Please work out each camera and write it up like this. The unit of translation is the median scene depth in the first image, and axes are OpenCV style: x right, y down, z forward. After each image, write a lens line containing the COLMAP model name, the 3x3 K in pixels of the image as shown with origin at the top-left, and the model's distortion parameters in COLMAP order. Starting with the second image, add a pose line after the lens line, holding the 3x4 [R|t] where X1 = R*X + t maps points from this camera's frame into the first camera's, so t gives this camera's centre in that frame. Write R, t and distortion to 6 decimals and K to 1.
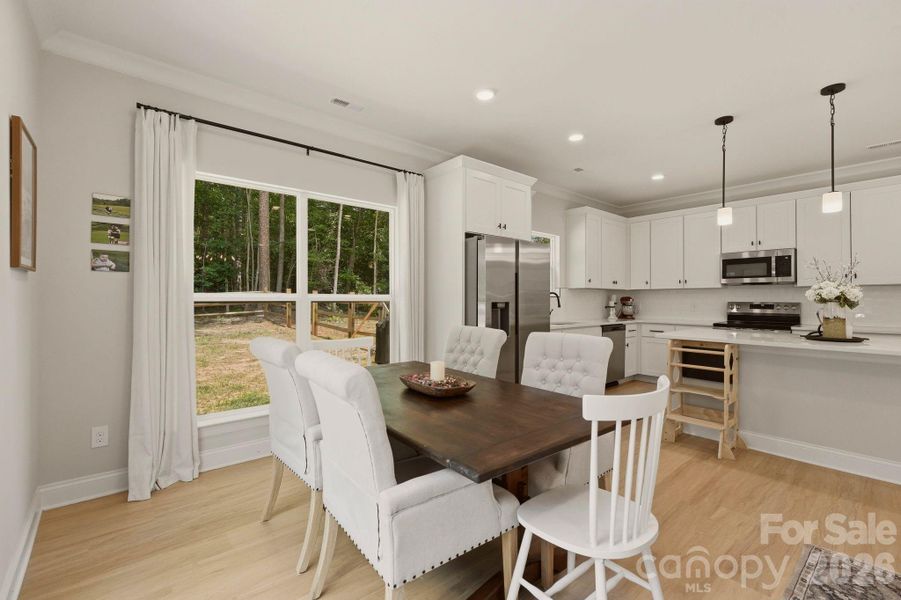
lens RADIAL K [[400.3, 0, 451.5], [0, 400.3, 297.4], [0, 0, 1]] dist [0.013186, -0.002618]
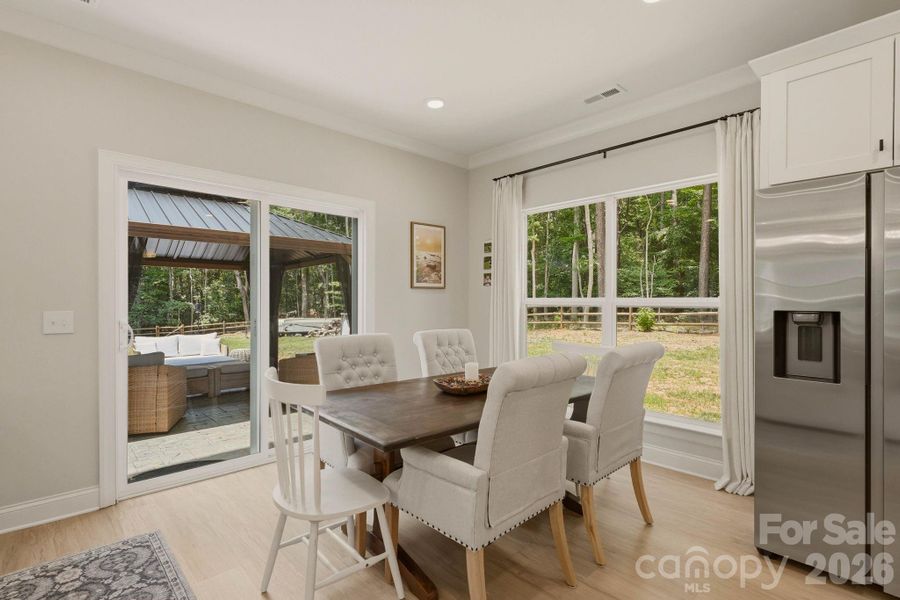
lens RADIAL K [[438.8, 0, 446.0], [0, 438.8, 304.4], [0, 0, 1]] dist [-0.001377, 0.001508]
pose [[0.035497, 0.007733, -0.999340, 0.624736], [0.001281, 0.999969, 0.007784, -0.001067], [0.999369, -0.001557, 0.035486, 0.496270]]
